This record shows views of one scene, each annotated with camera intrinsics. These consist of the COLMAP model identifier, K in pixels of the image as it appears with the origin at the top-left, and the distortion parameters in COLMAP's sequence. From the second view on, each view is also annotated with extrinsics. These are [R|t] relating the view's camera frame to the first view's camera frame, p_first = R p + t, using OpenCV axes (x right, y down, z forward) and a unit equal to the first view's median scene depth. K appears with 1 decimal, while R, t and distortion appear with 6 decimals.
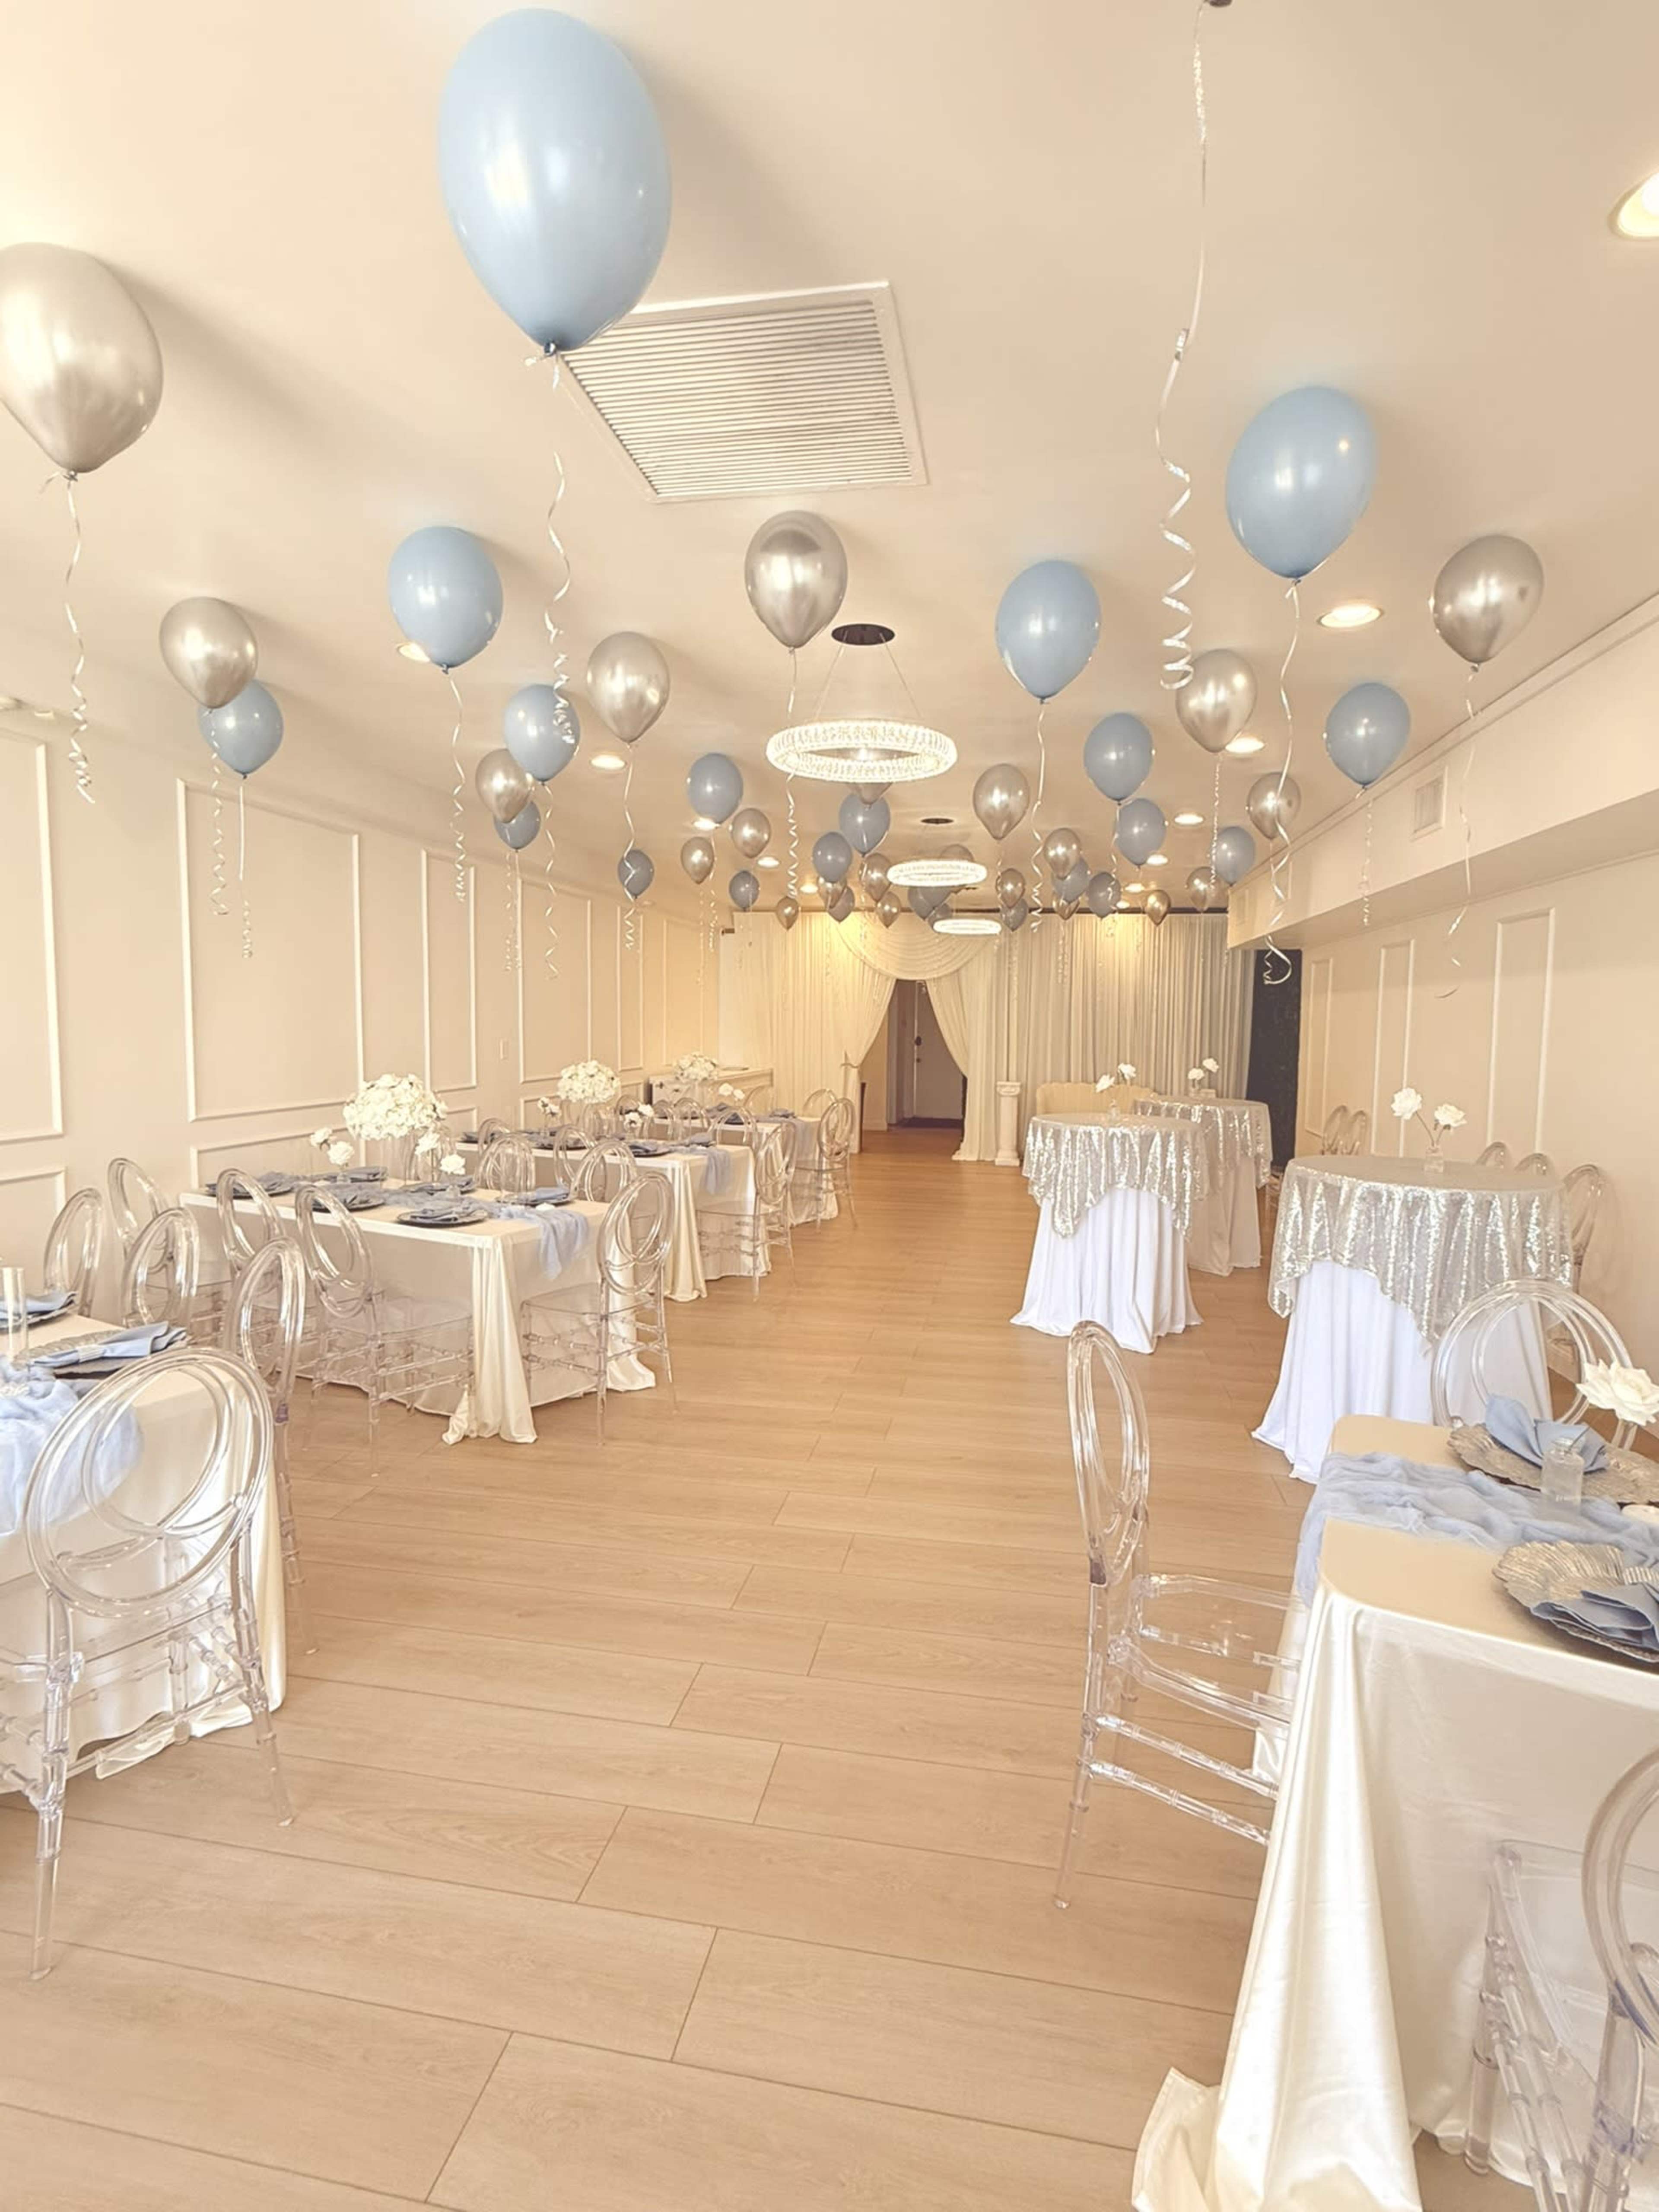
lens RADIAL K [[1055.2, 0, 836.7], [0, 1055.2, 1102.5], [0, 0, 1]] dist [0.020412, -0.000056]
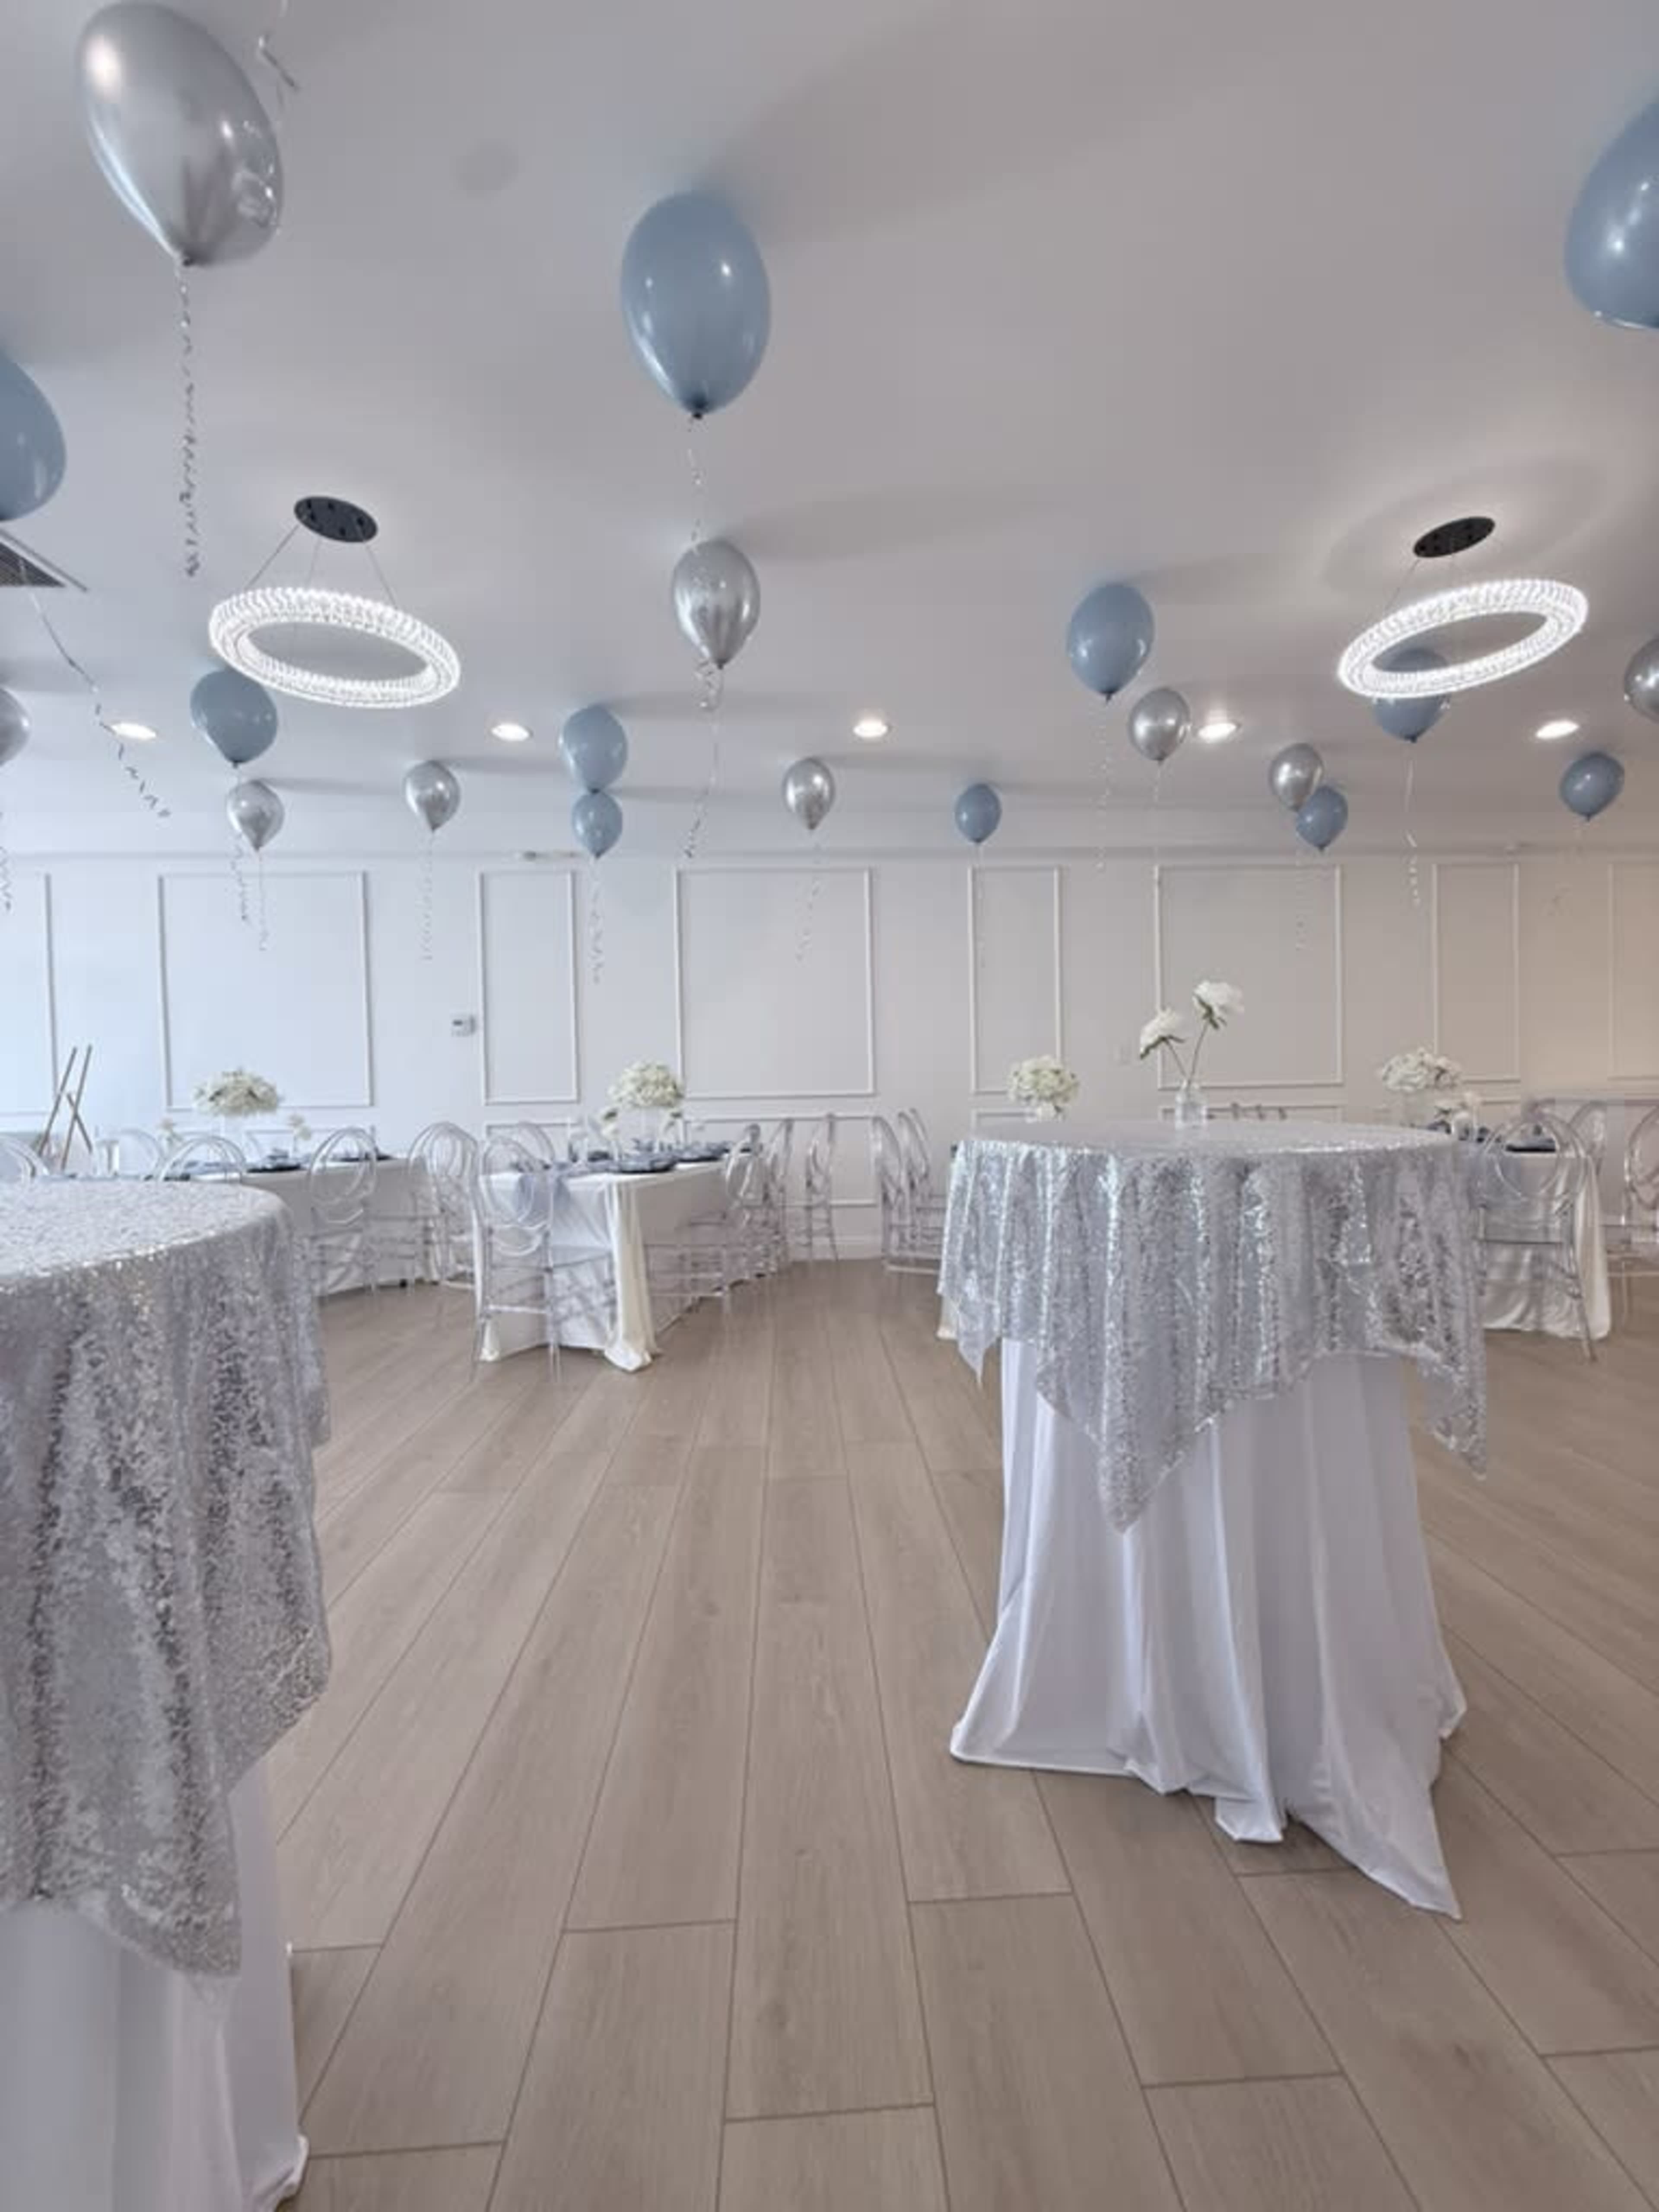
lens RADIAL K [[873.0, 0, 829.5], [0, 873.0, 1106.0], [0, 0, 1]] dist [-0.025804, -0.000091]
pose [[0.223977, 0.016164, -0.974460, 0.660965], [-0.048635, 0.998802, 0.005389, 0.010598], [0.973380, 0.046185, 0.224495, 1.006507]]
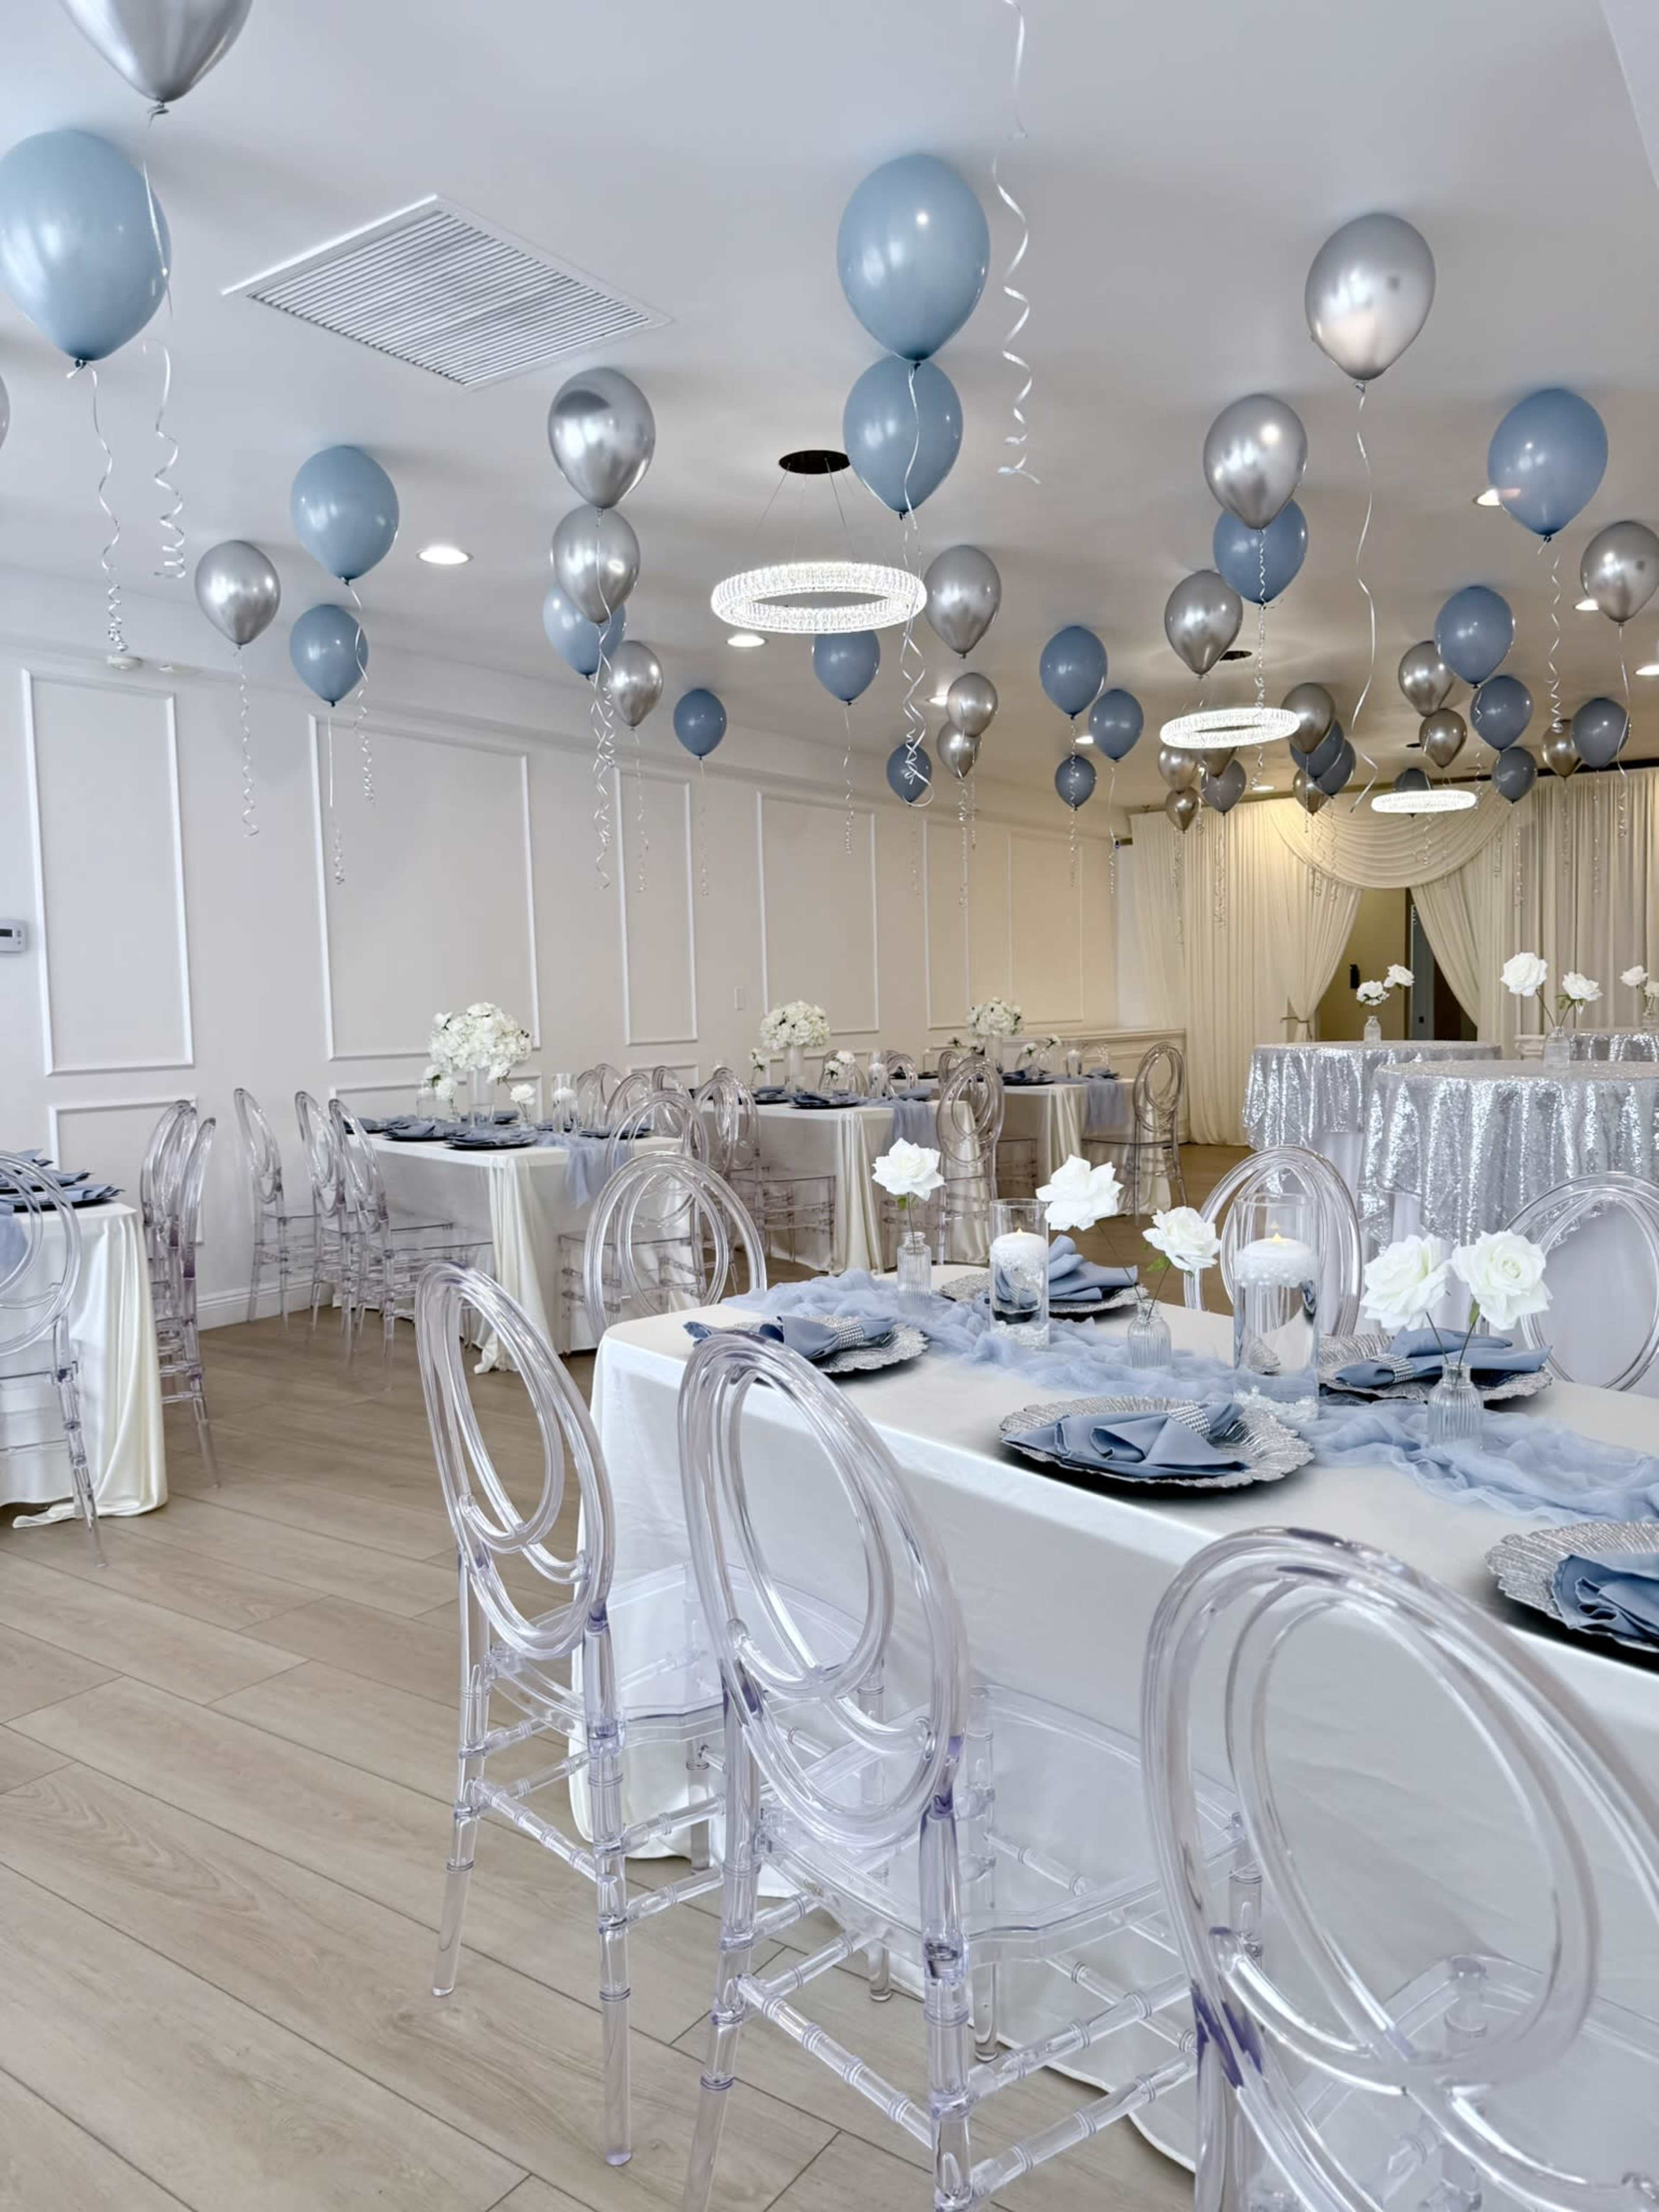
lens RADIAL K [[1523.3, 0, 864.4], [0, 1523.3, 1109.7], [0, 0, 1]] dist [0.125735, -0.194005]
pose [[0.913940, -0.007461, -0.405780, 0.465897], [0.005801, 0.999969, -0.005321, 0.080710], [0.405807, 0.002510, 0.913955, -0.121018]]
